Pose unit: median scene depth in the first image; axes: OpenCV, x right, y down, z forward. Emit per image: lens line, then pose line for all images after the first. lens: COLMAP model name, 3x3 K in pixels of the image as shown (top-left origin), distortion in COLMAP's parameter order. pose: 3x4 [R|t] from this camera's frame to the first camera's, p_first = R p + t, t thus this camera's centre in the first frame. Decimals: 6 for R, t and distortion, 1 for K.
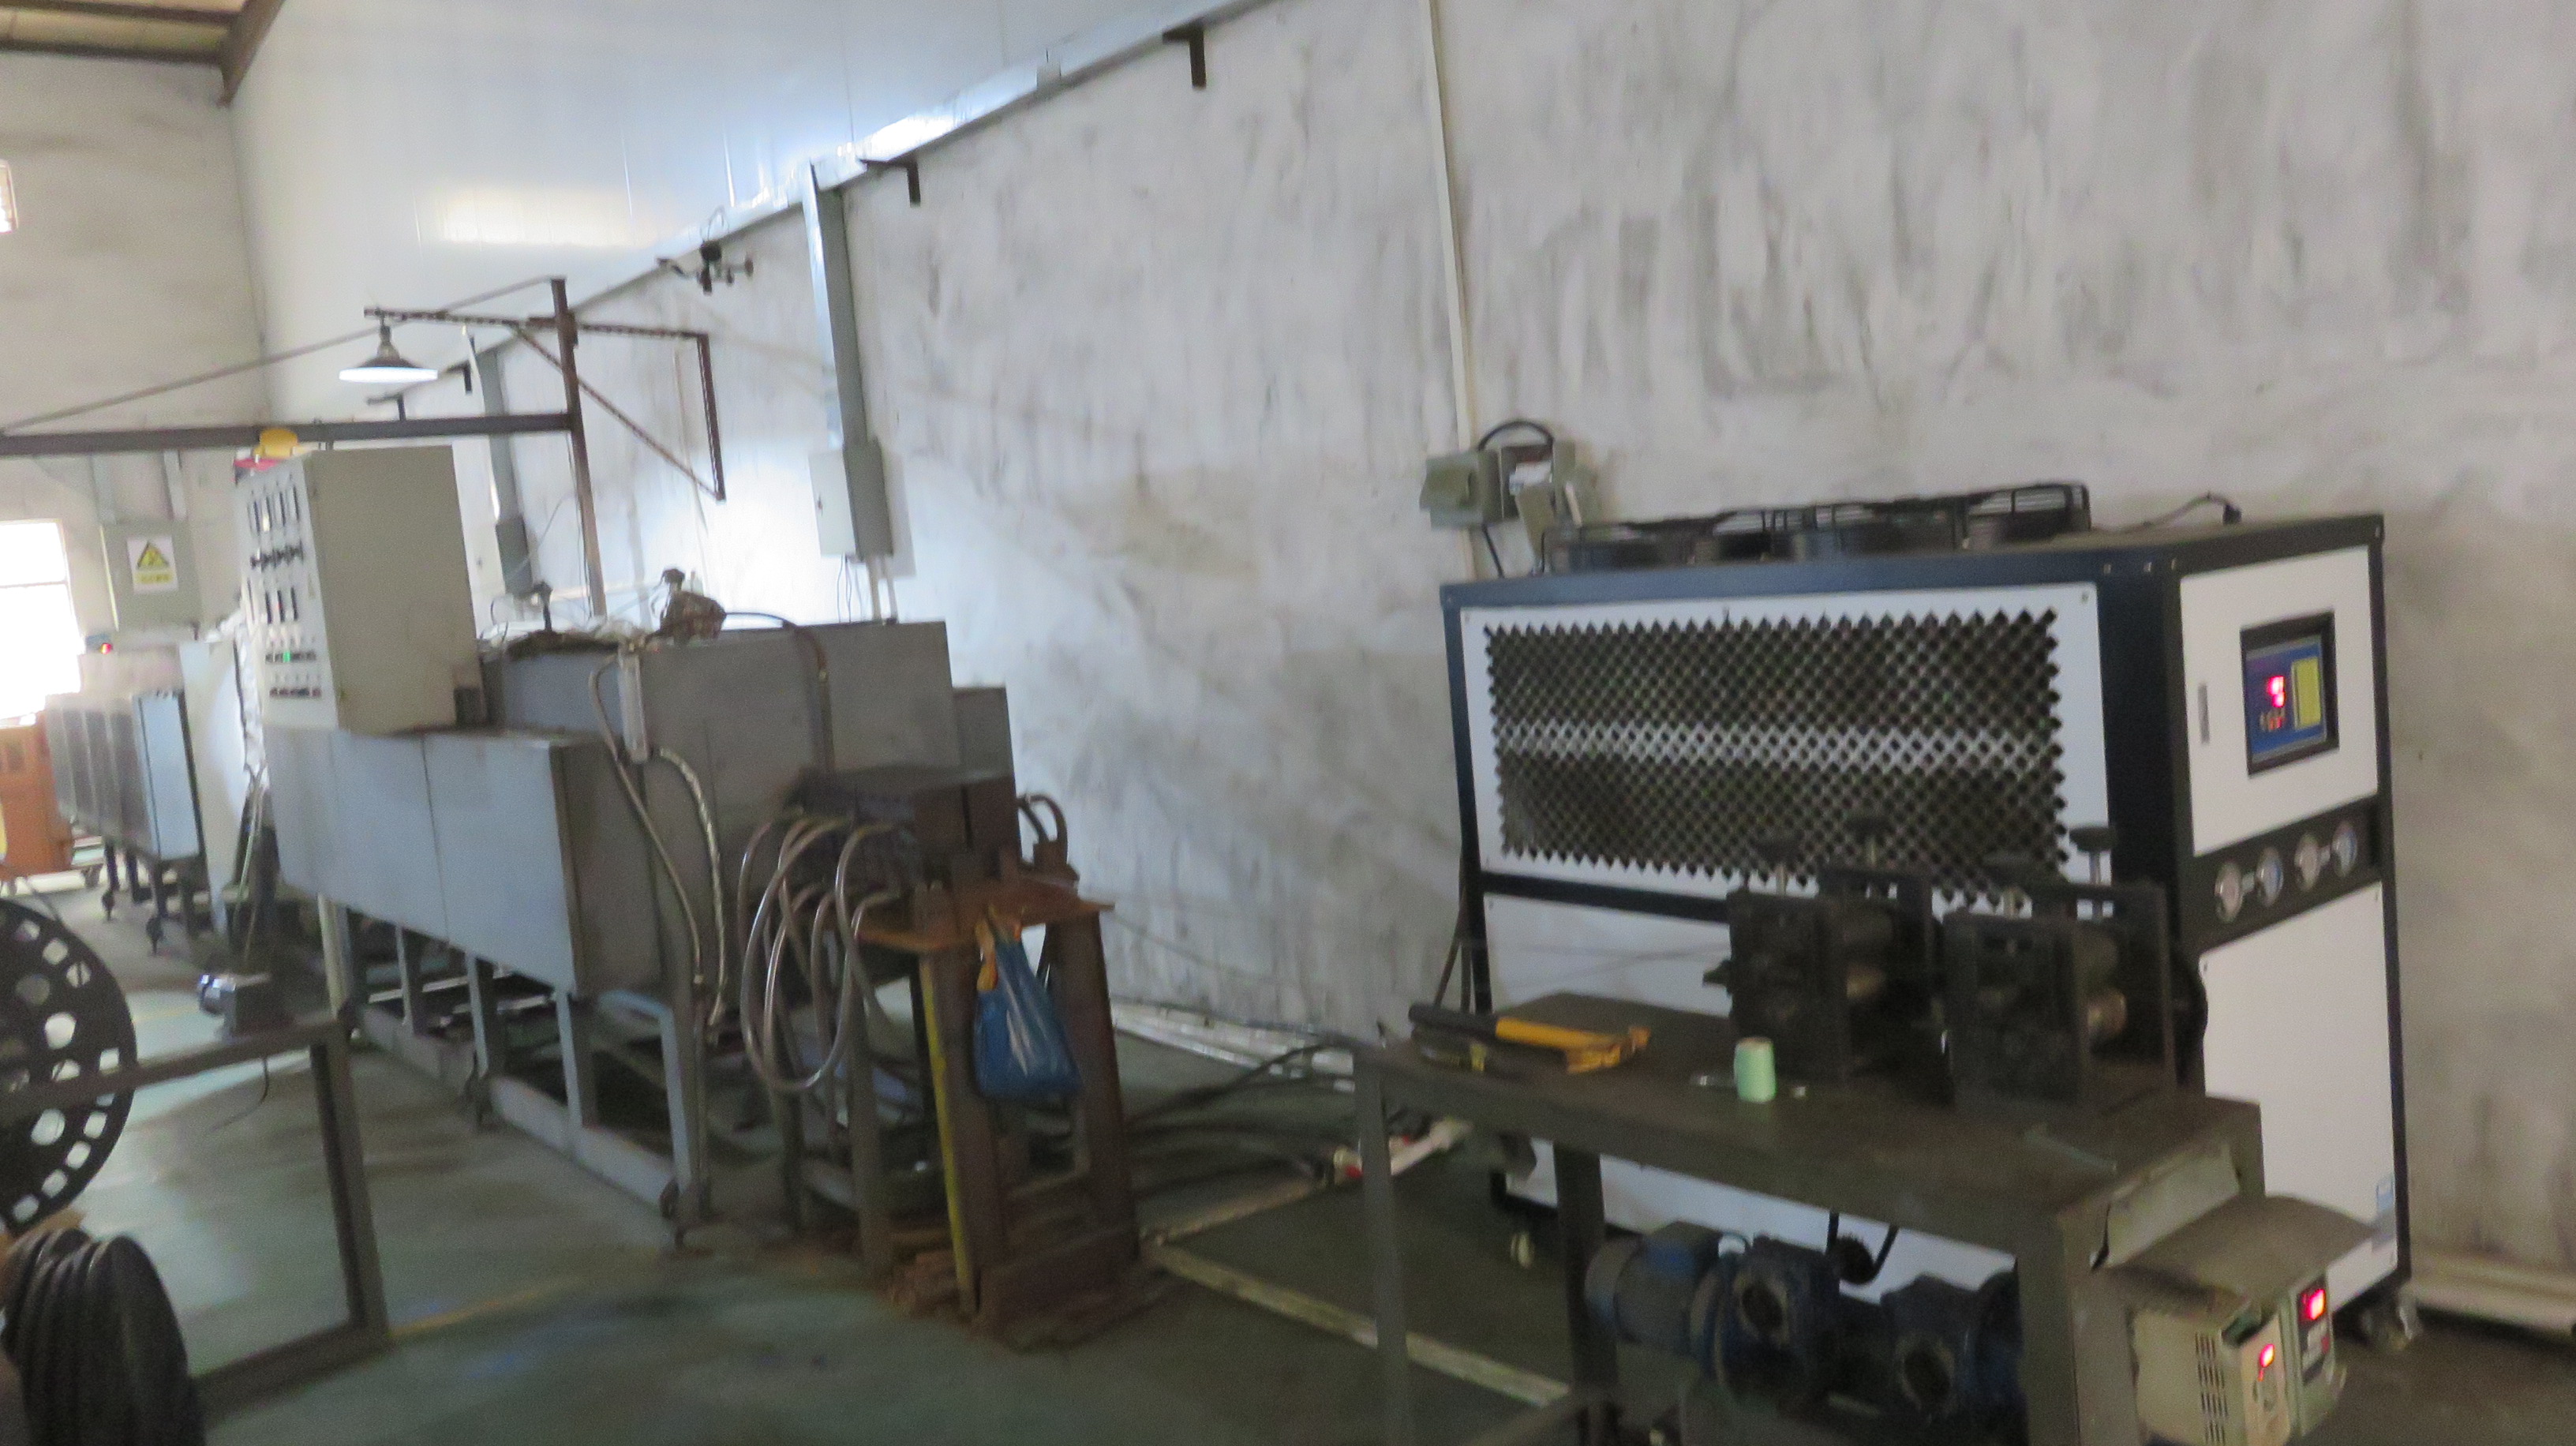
lens RADIAL K [[1943.9, 0, 1270.0], [0, 1943.9, 725.6], [0, 0, 1]] dist [0.003873, 0.002847]
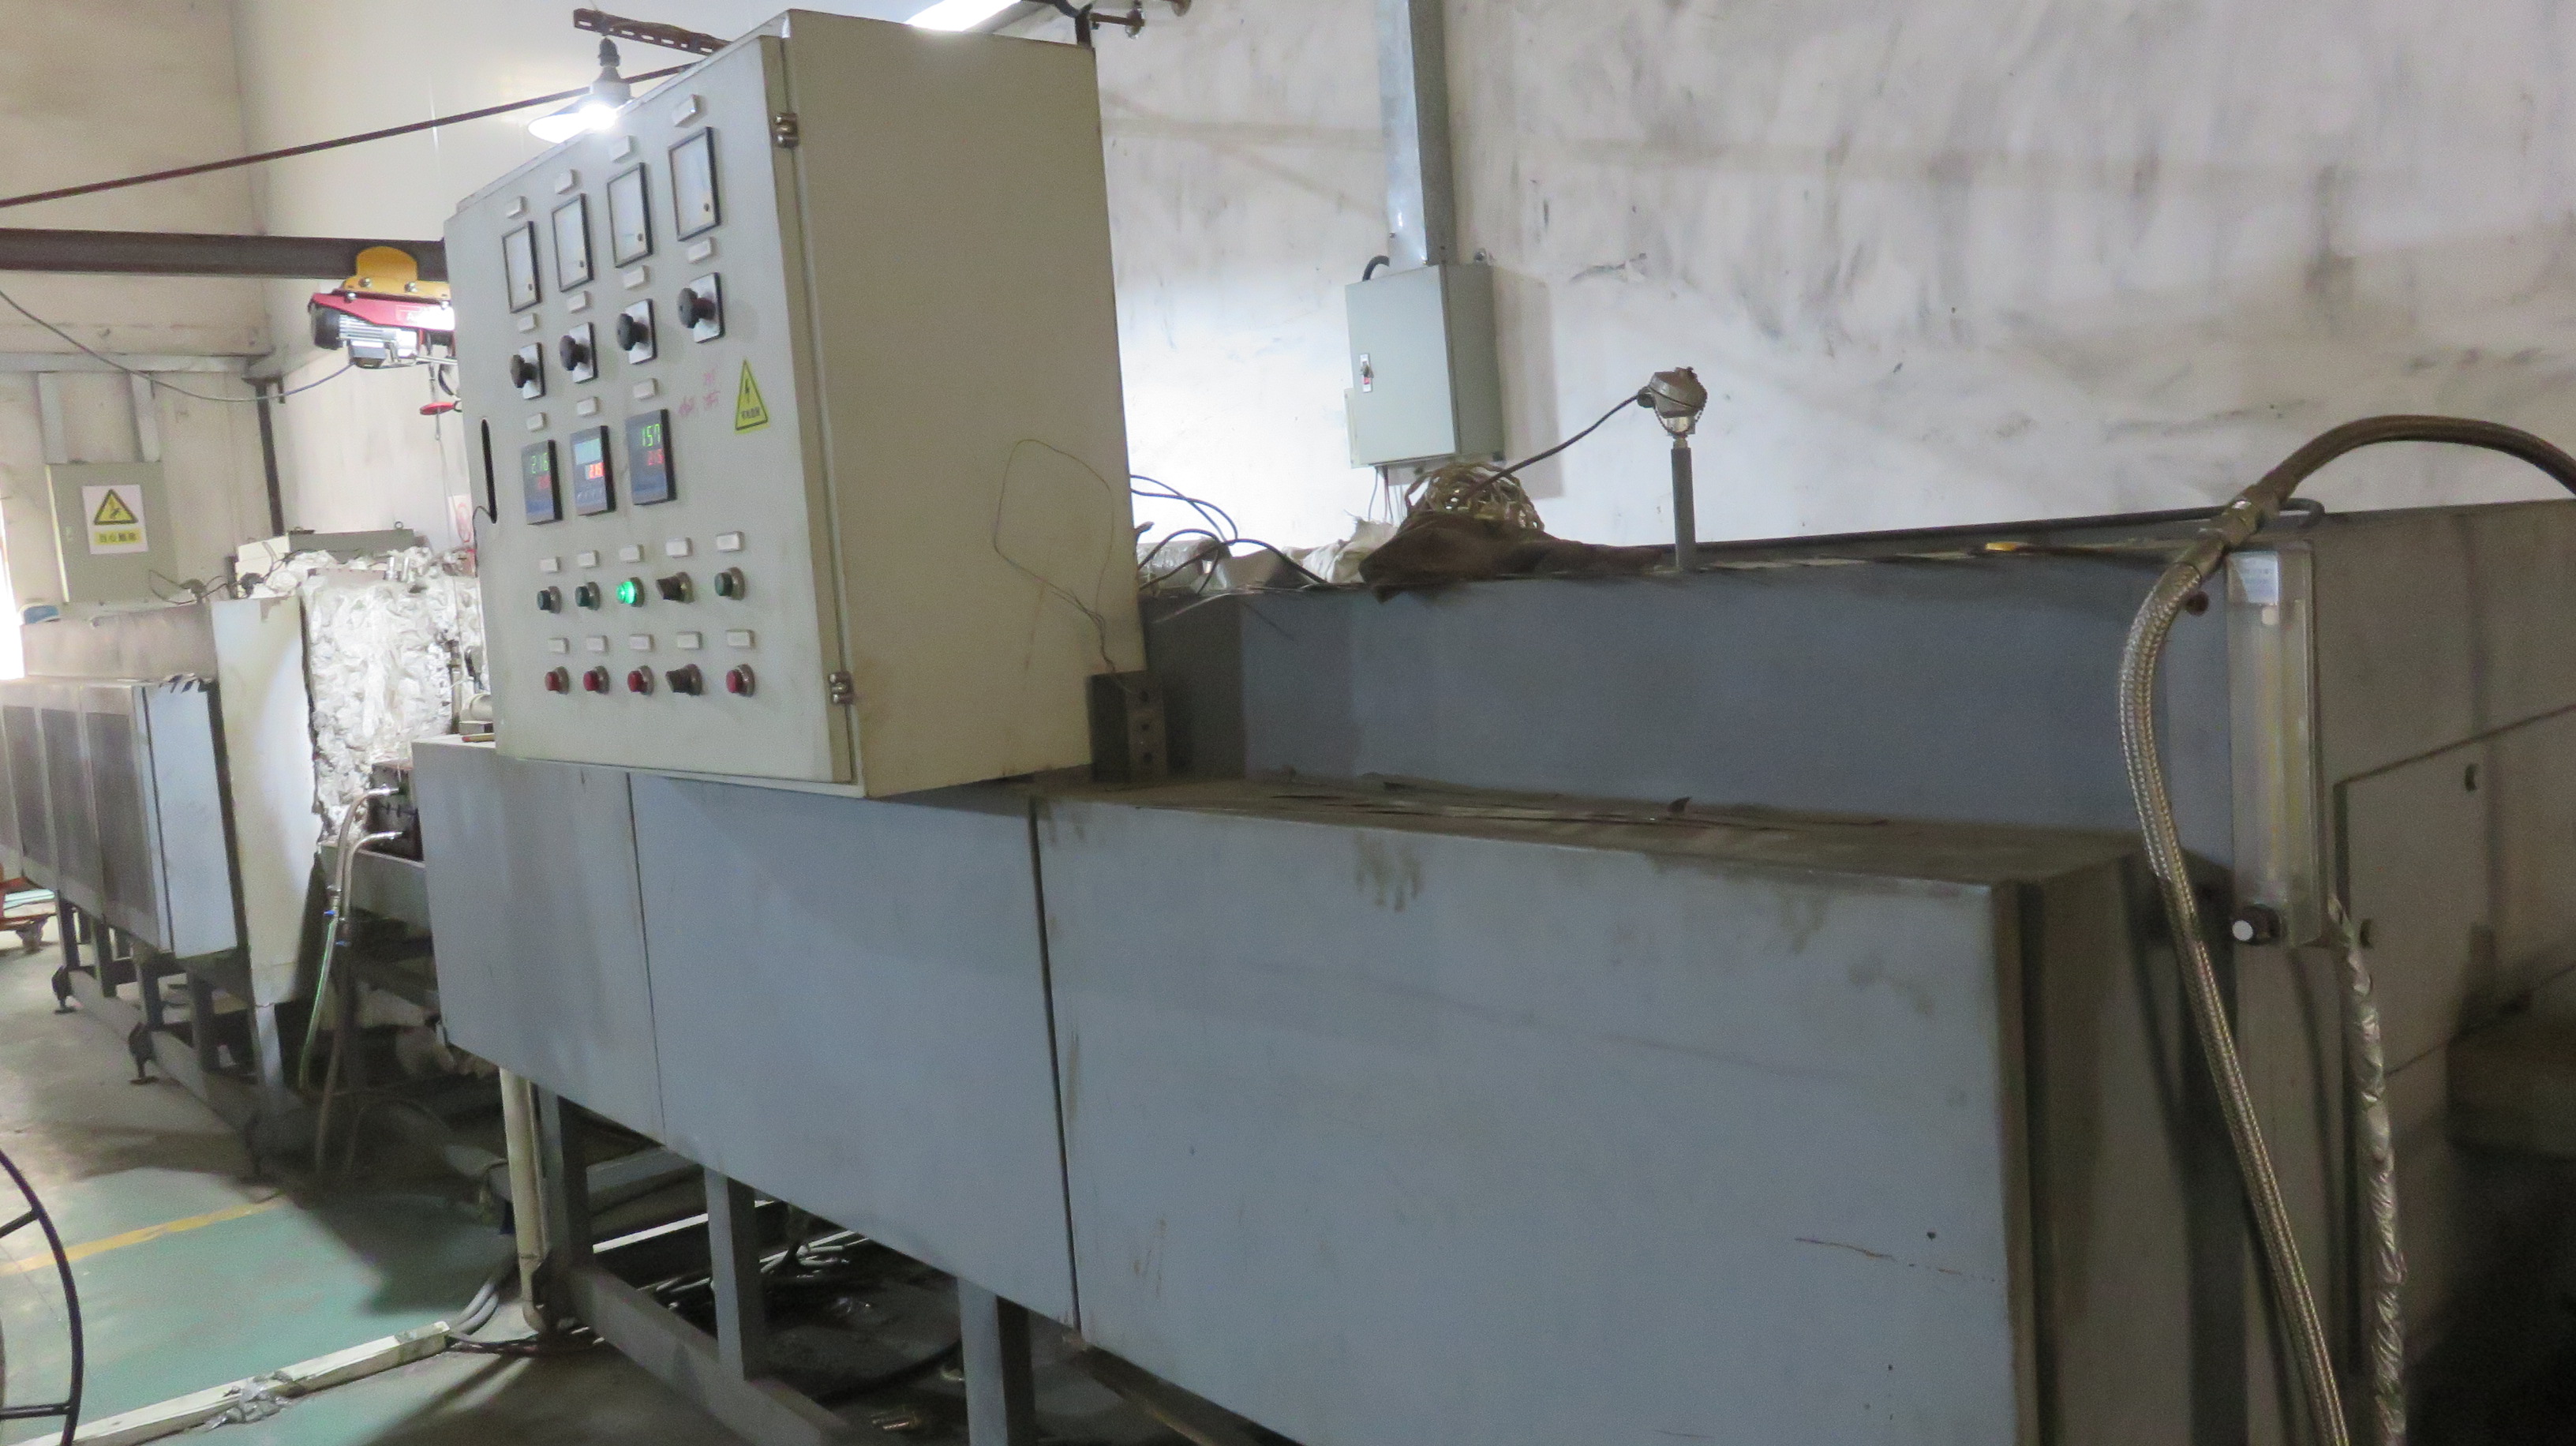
lens RADIAL K [[1943.9, 0, 1306.1], [0, 1943.9, 717.2], [0, 0, 1]] dist [0.003873, 0.002847]
pose [[0.999017, 0.013269, 0.042301, -0.251721], [-0.012905, 0.999878, -0.008854, -0.005370], [-0.042413, 0.008300, 0.999066, 0.391676]]
